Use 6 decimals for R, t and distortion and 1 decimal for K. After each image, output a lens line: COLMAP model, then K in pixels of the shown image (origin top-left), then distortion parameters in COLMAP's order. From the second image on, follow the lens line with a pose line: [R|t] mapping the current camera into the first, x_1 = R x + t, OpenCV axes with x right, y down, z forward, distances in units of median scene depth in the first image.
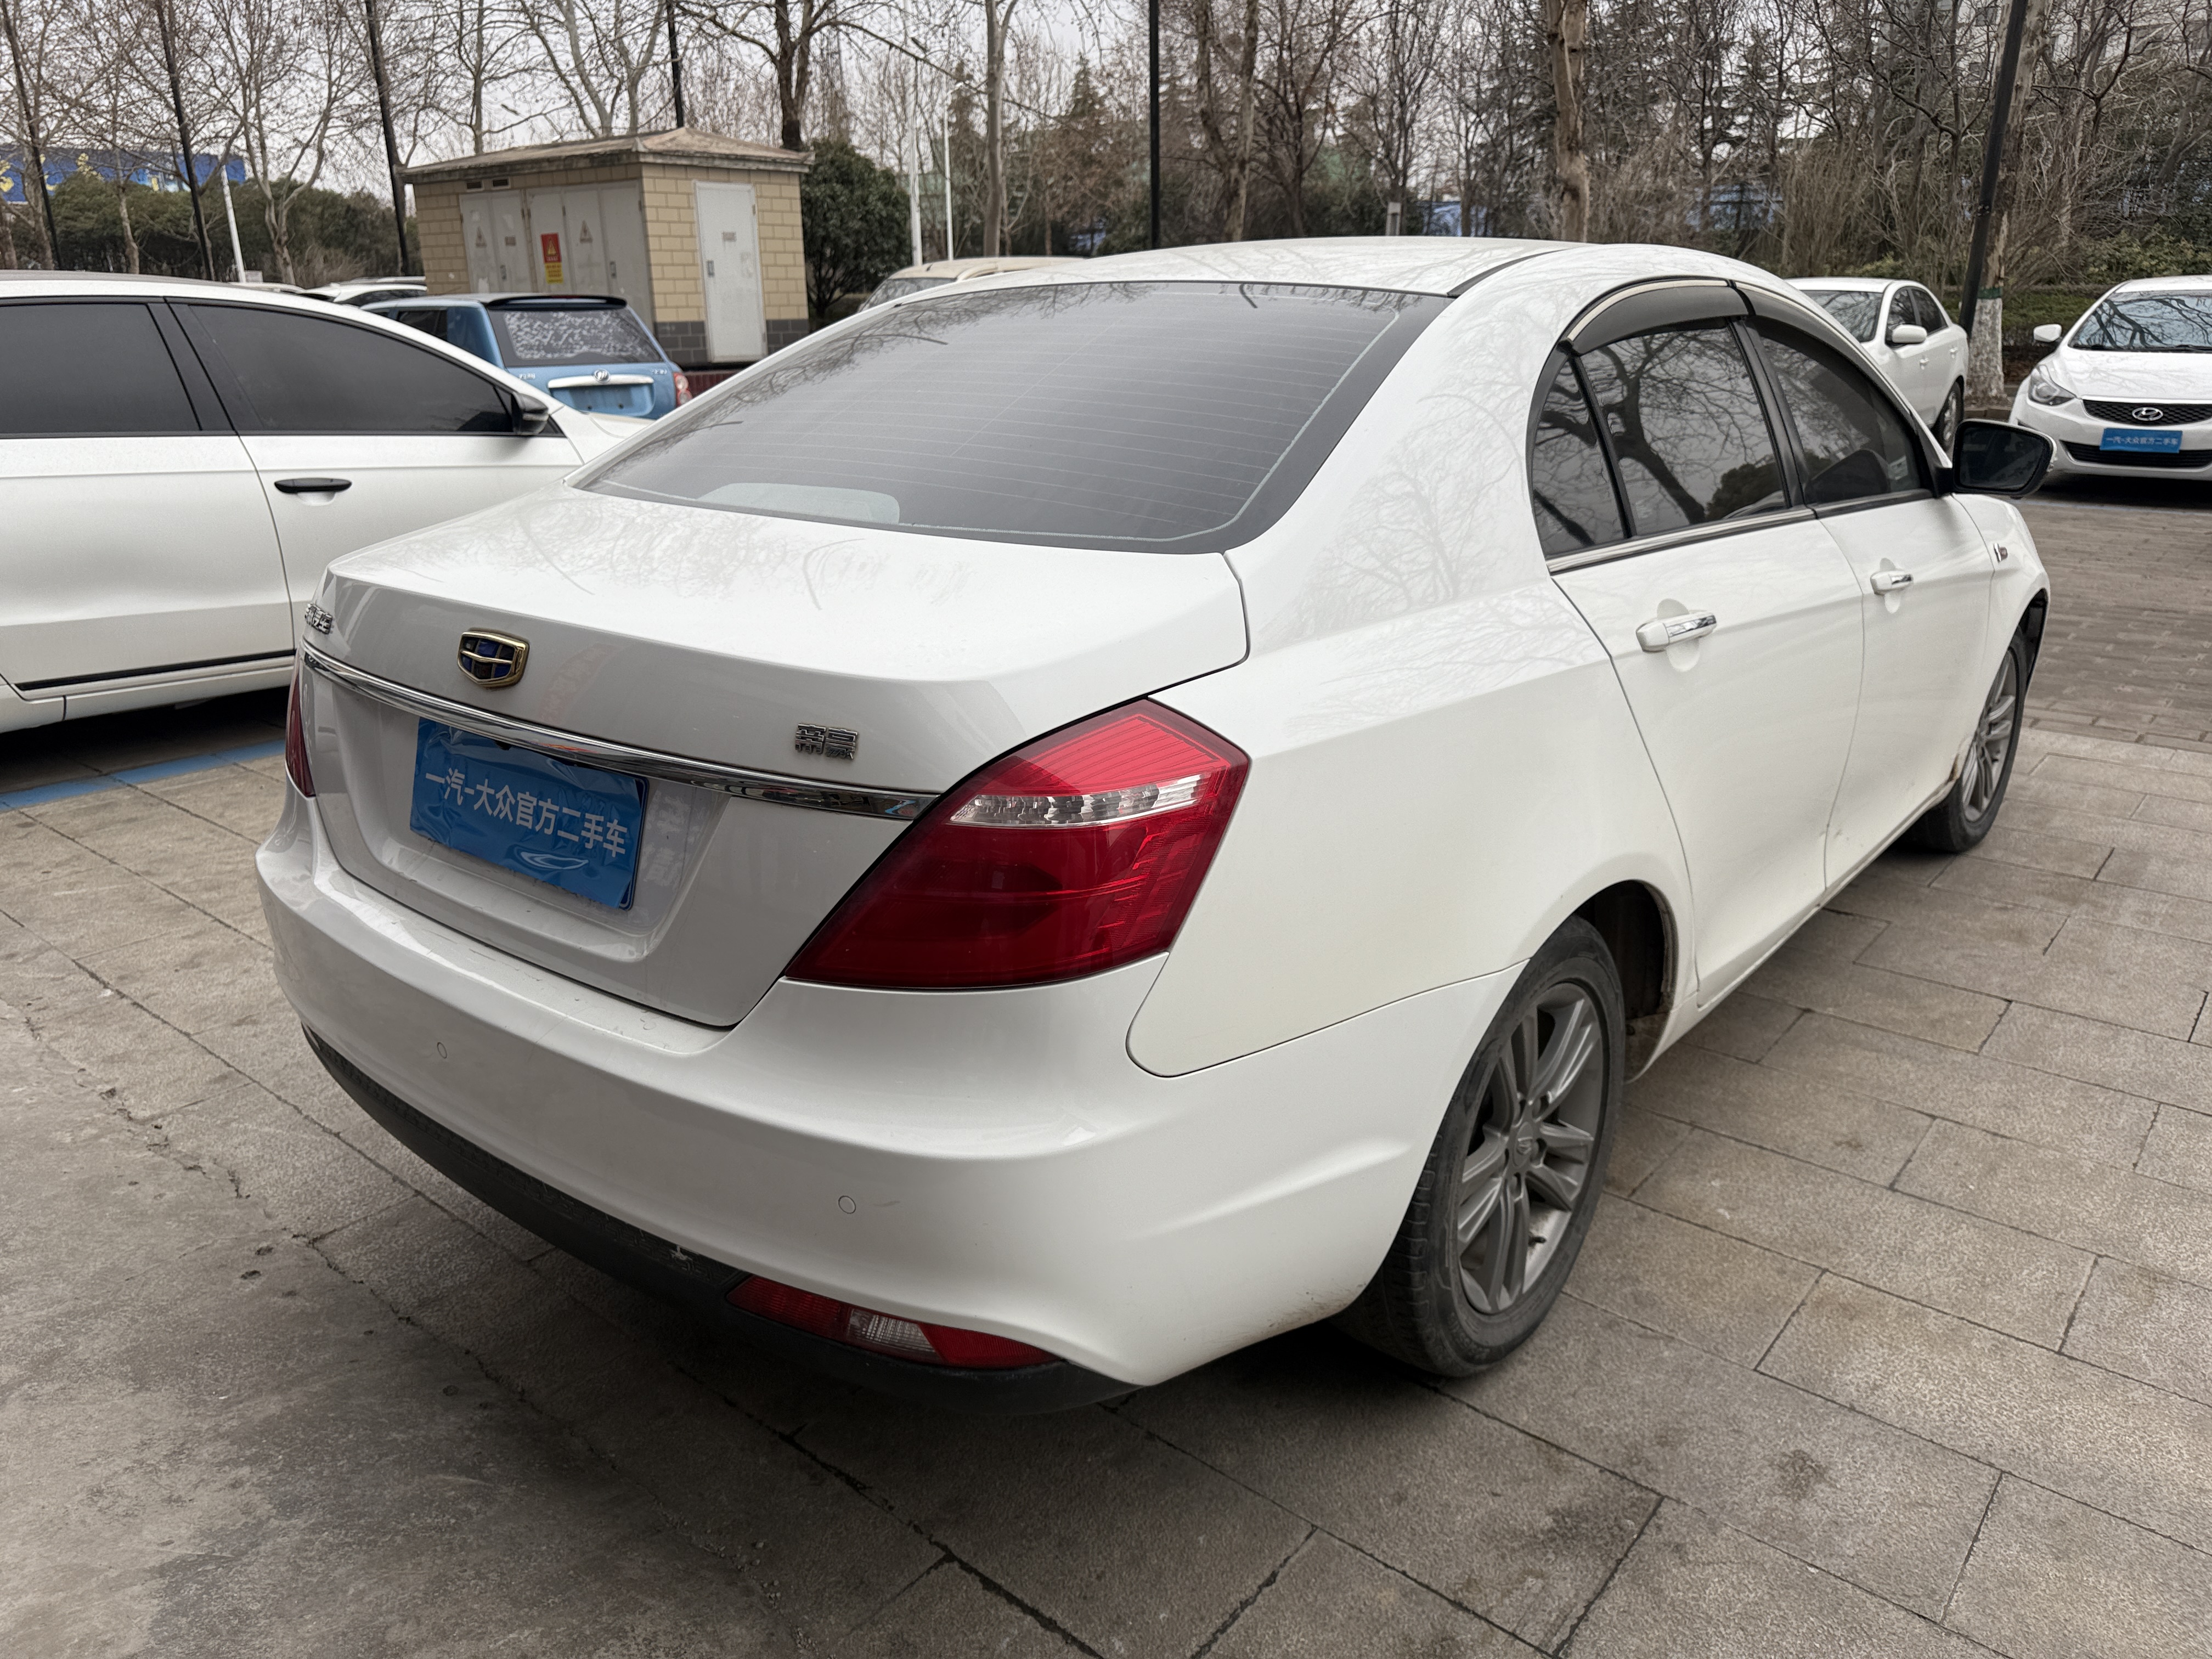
lens RADIAL K [[1546.1, 0, 1055.6], [0, 1546.1, 813.5], [0, 0, 1]] dist [0.000001, -0.004767]
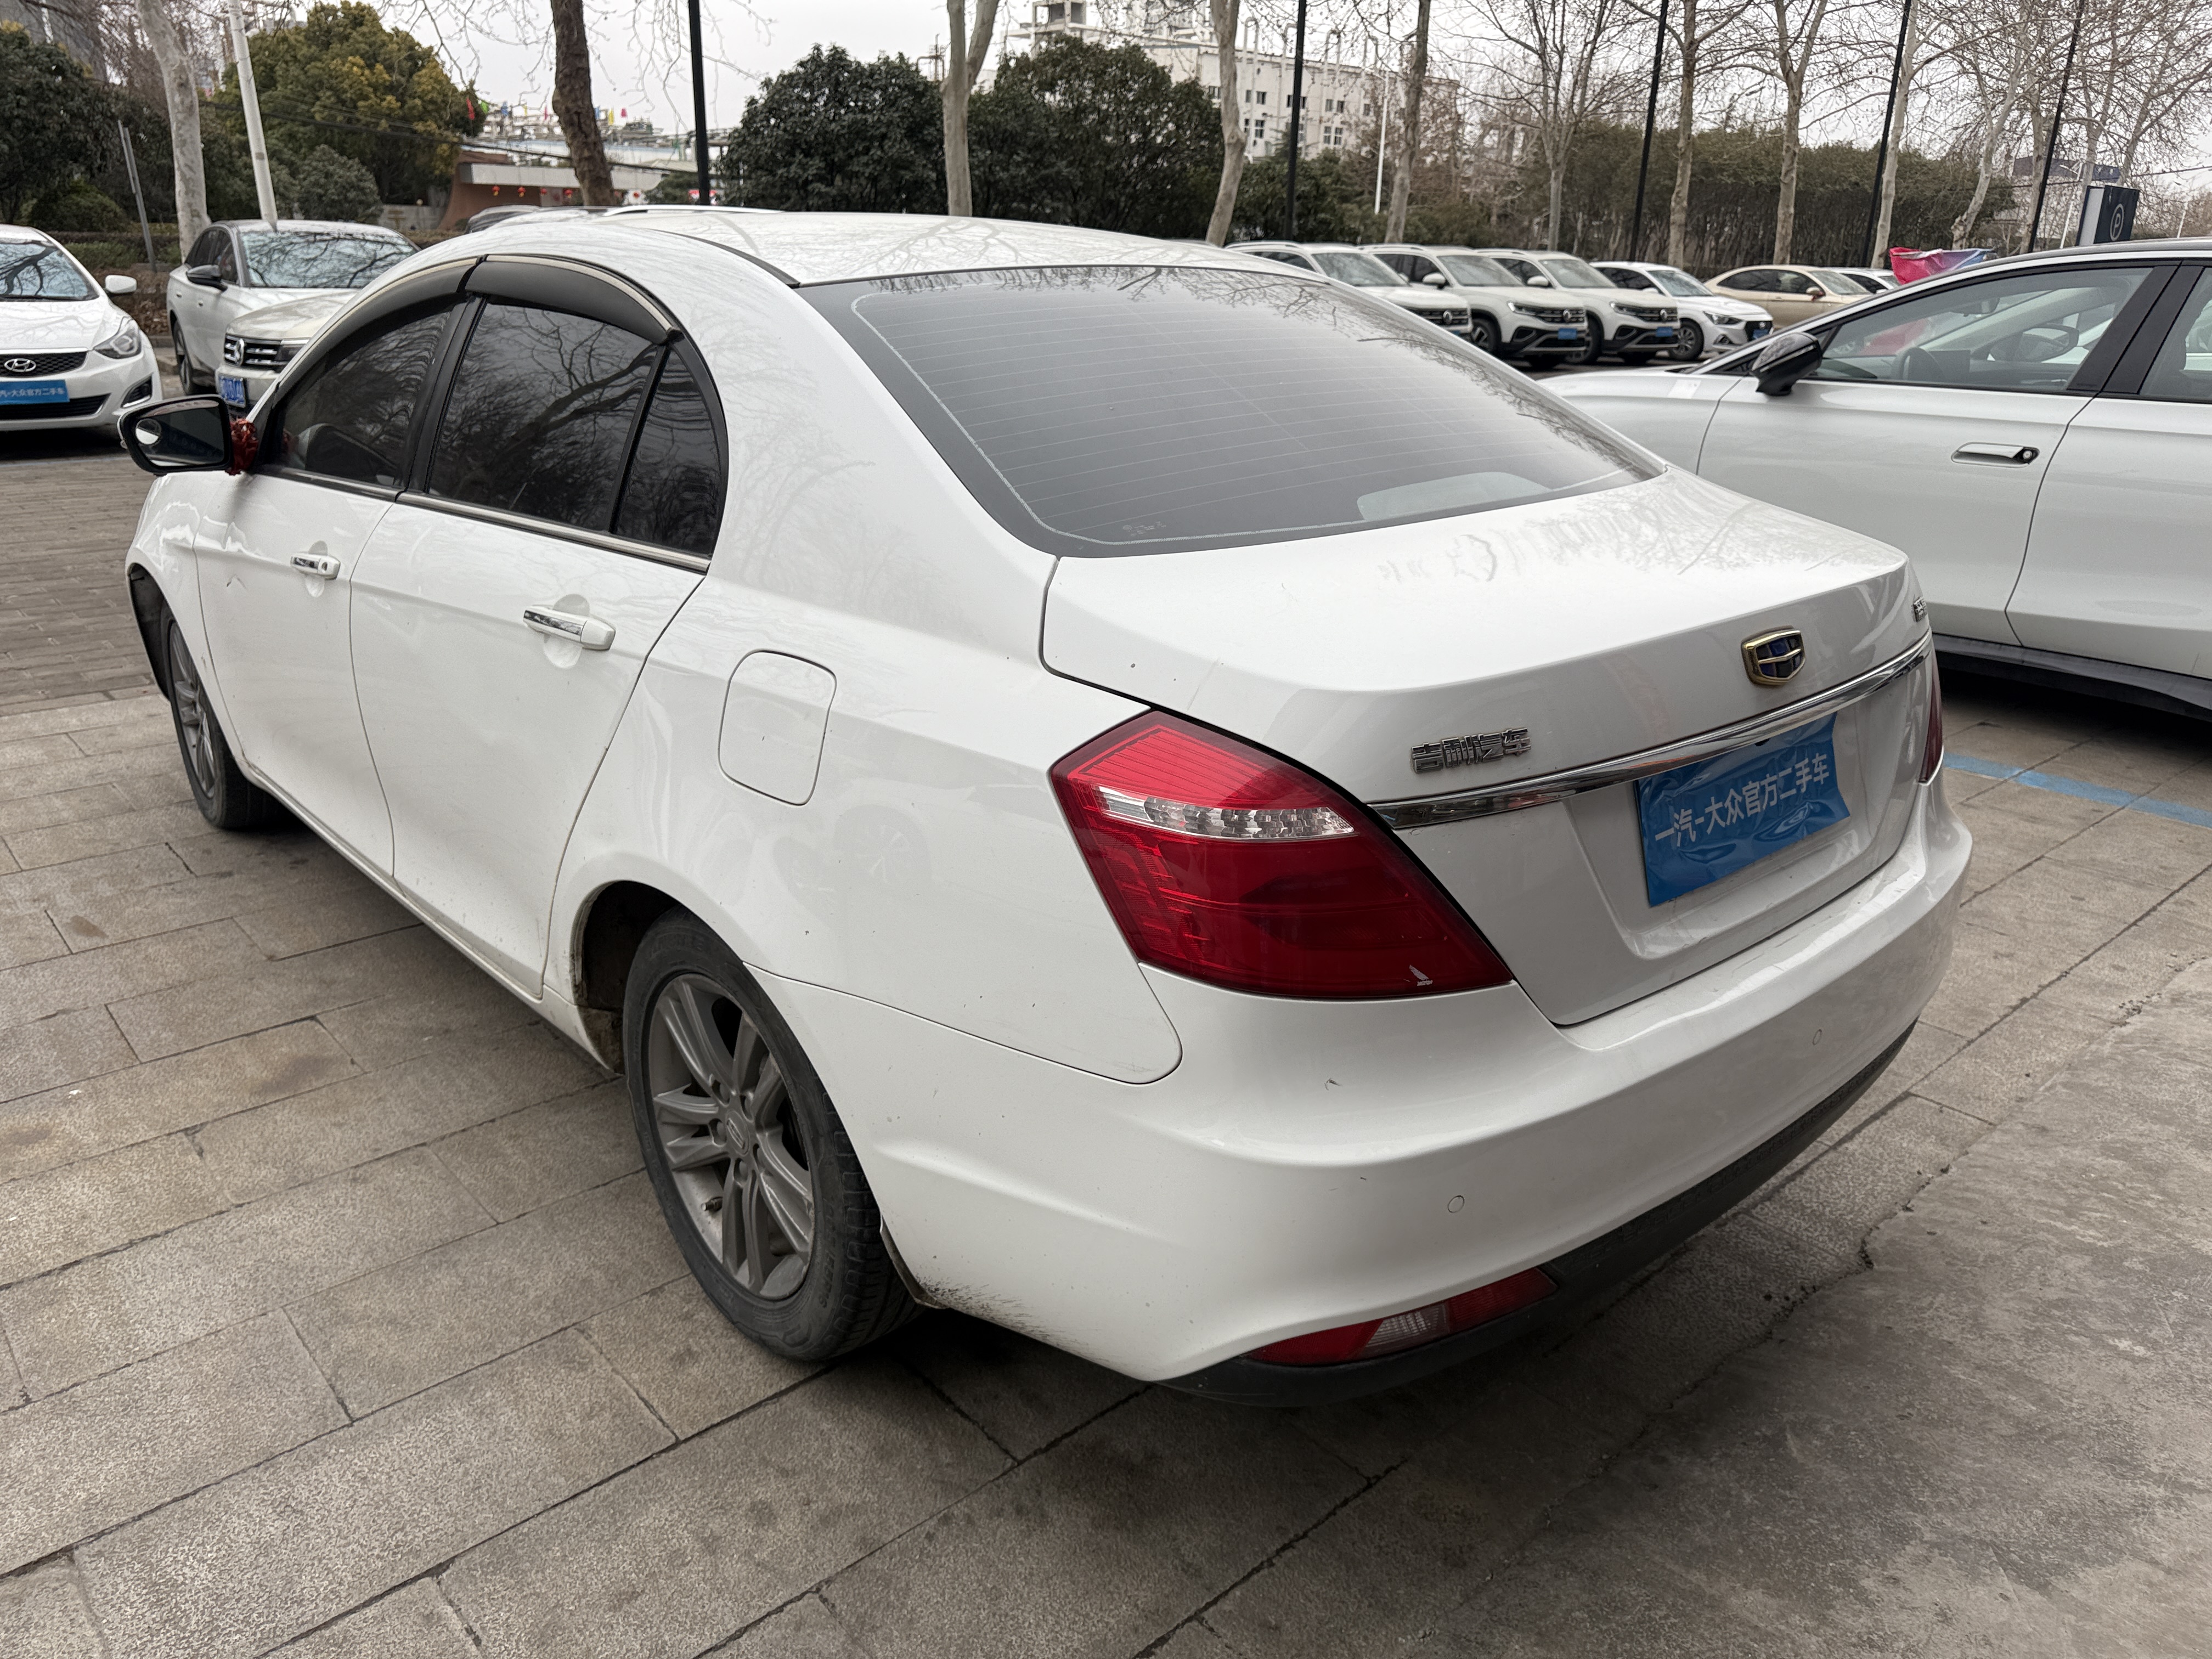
lens RADIAL K [[1548.2, 0, 1152.0], [0, 1548.2, 814.4], [0, 0, 1]] dist [-0.006269, 0.000083]
pose [[0.145900, -0.322519, 0.935251, -1.386026], [0.288696, 0.918099, 0.271567, -0.392994], [-0.946239, 0.230381, 0.227060, 1.160310]]
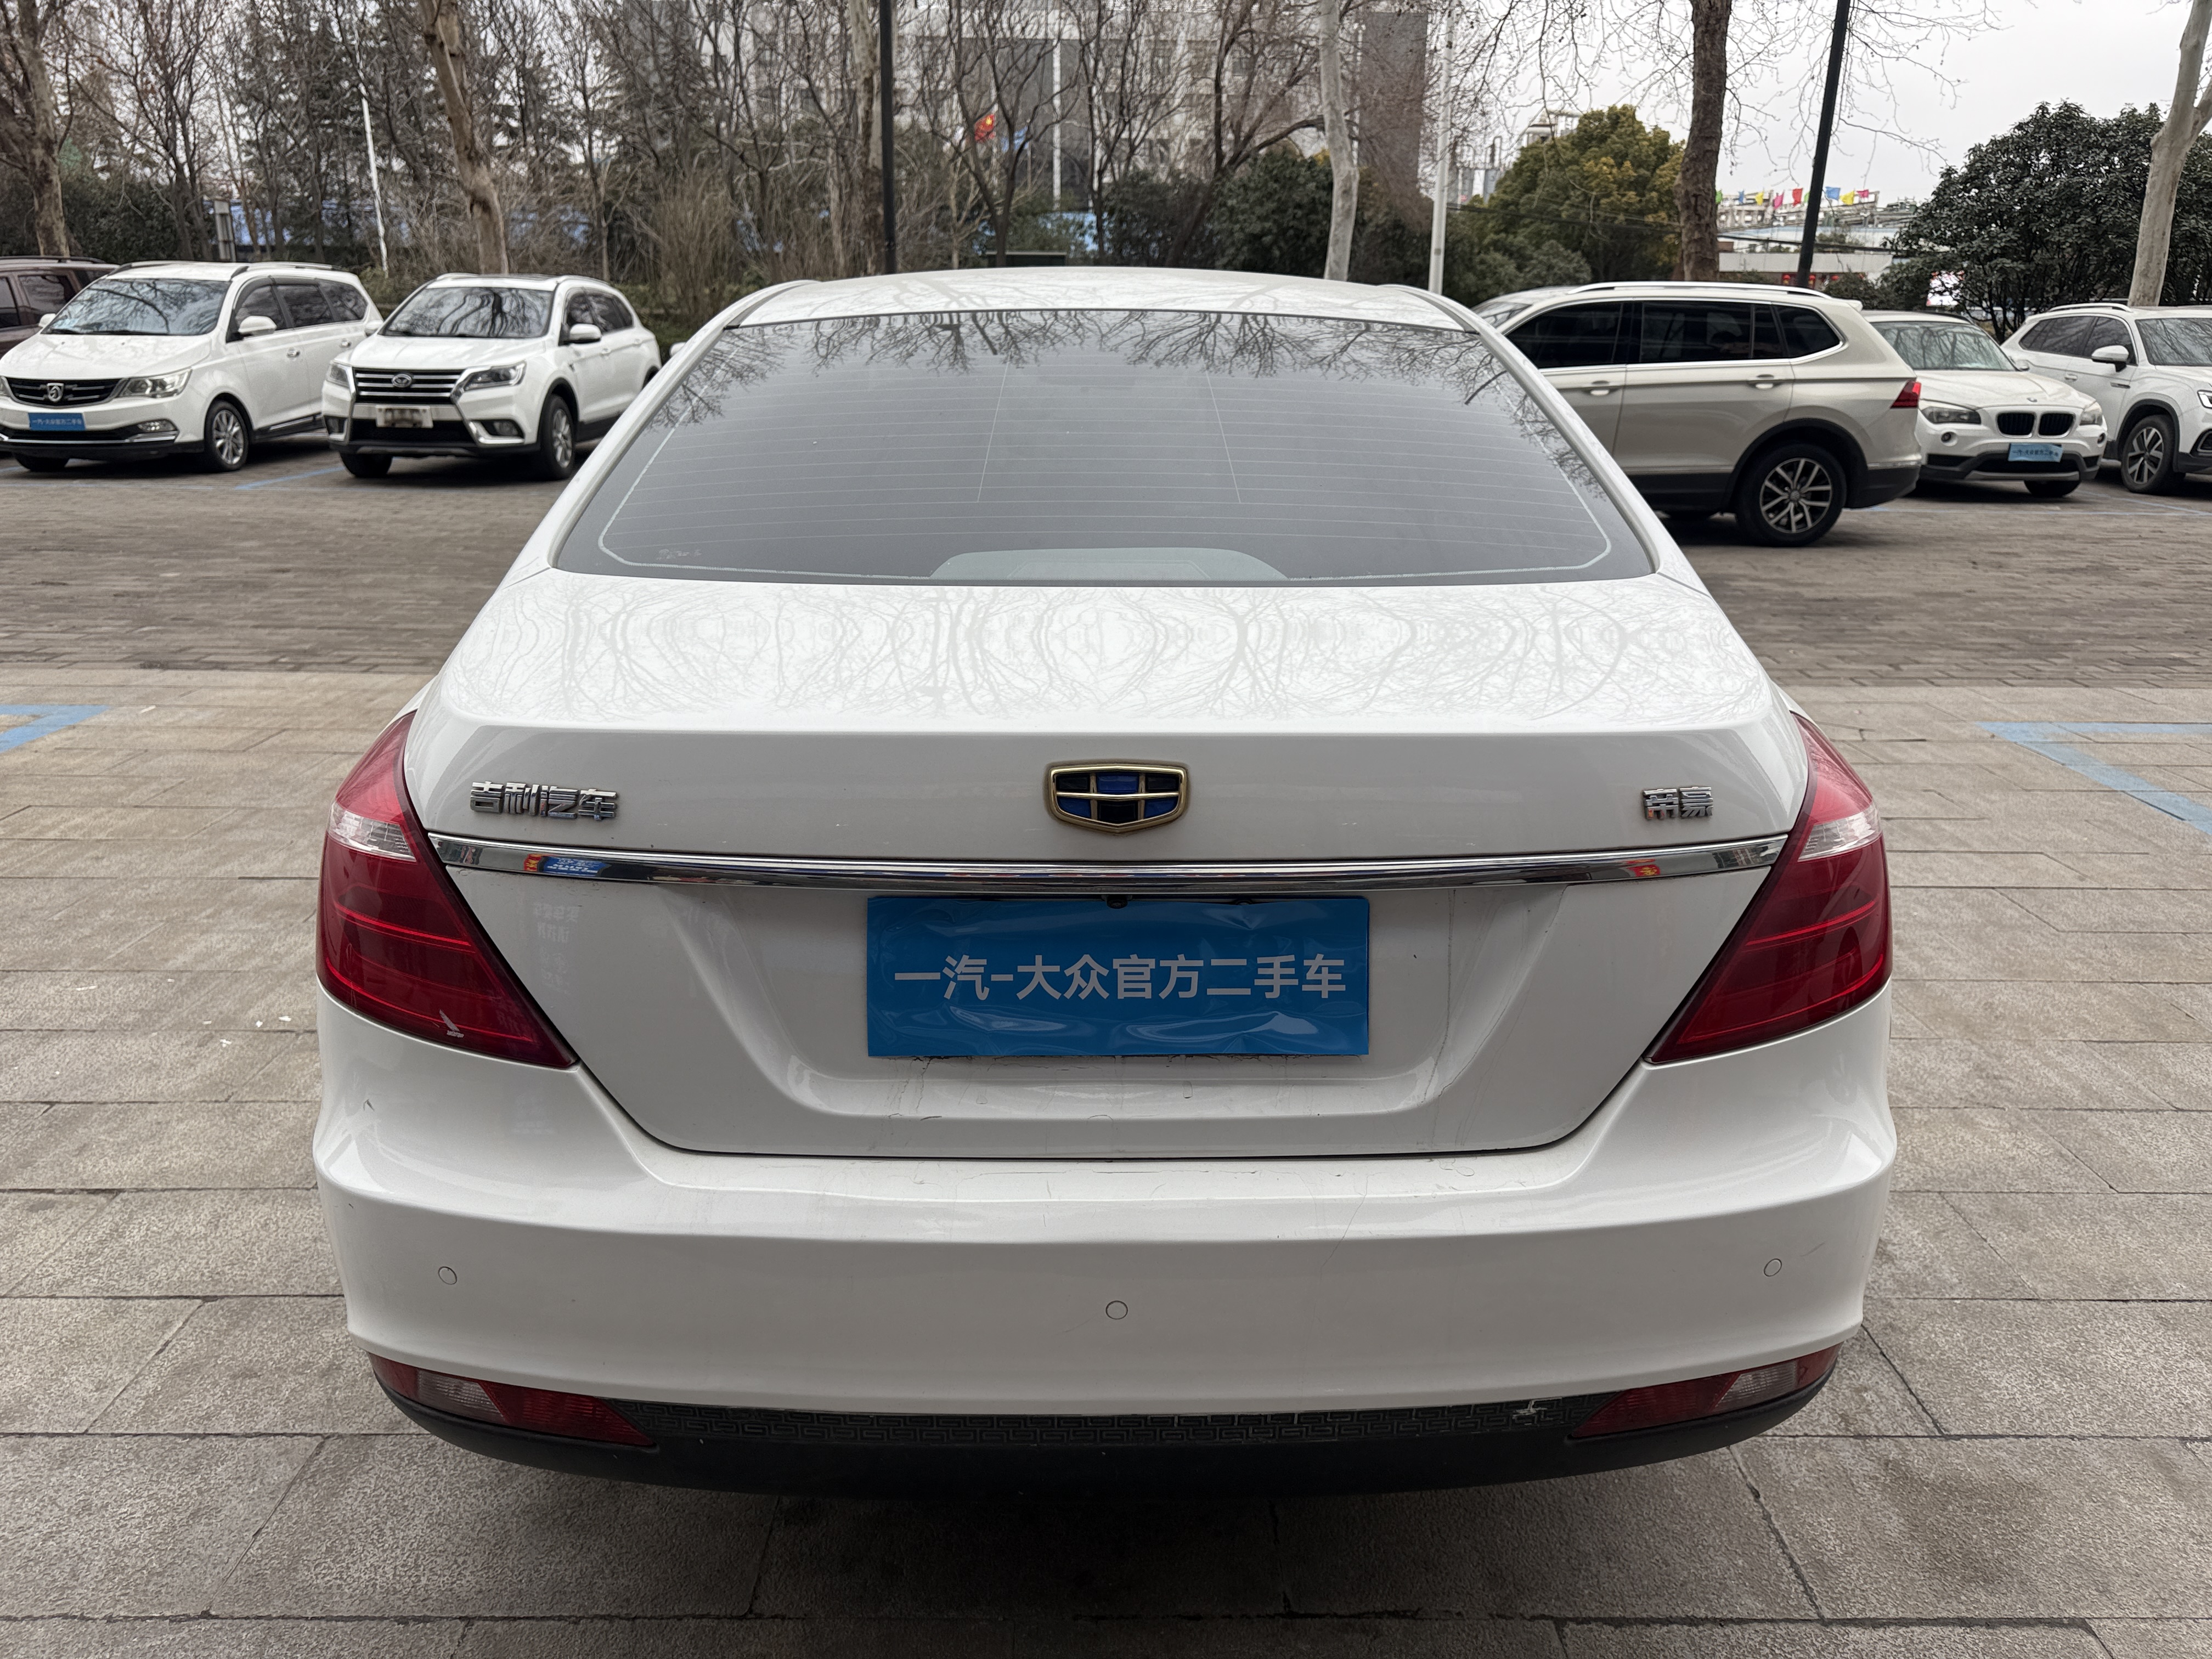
lens RADIAL K [[1565.1, 0, 1119.3], [0, 1565.1, 819.3], [0, 0, 1]] dist [0.019035, -0.020422]
pose [[0.756725, -0.179497, 0.628608, -0.847793], [0.186329, 0.980902, 0.055789, -0.129502], [-0.626617, 0.074910, 0.775719, 0.380986]]
